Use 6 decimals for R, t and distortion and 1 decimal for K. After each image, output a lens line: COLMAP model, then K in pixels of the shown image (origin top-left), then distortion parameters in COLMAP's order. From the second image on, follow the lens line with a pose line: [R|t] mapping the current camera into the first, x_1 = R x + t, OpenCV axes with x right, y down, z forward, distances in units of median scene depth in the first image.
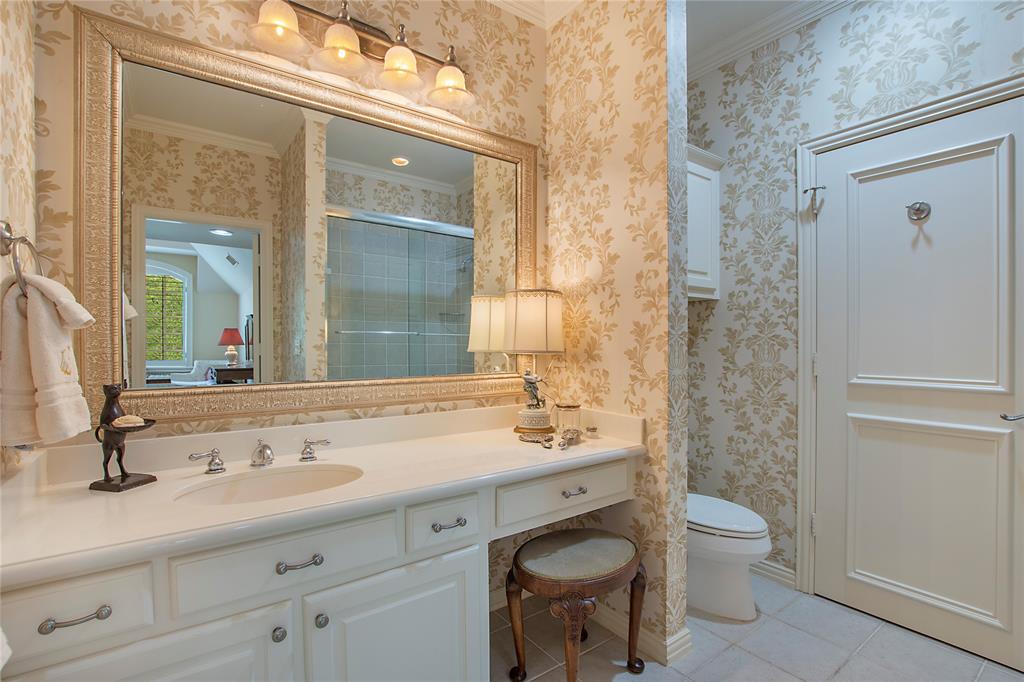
lens RADIAL K [[464.4, 0, 515.3], [0, 464.4, 343.1], [0, 0, 1]] dist [-0.020845, 0.000265]
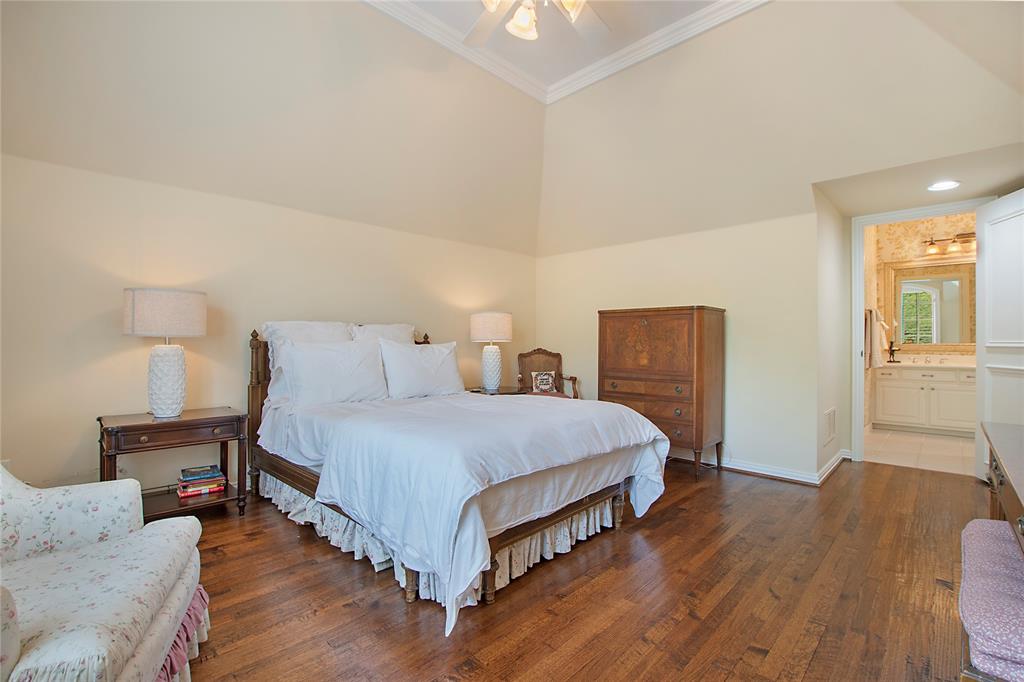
lens RADIAL K [[464.4, 0, 515.3], [0, 464.4, 343.1], [0, 0, 1]] dist [-0.020845, 0.000265]
pose [[0.178348, 0.014612, -0.983859, 3.173003], [-0.002660, 0.999893, 0.014368, 0.053662], [0.983964, 0.000055, 0.178368, -3.782793]]
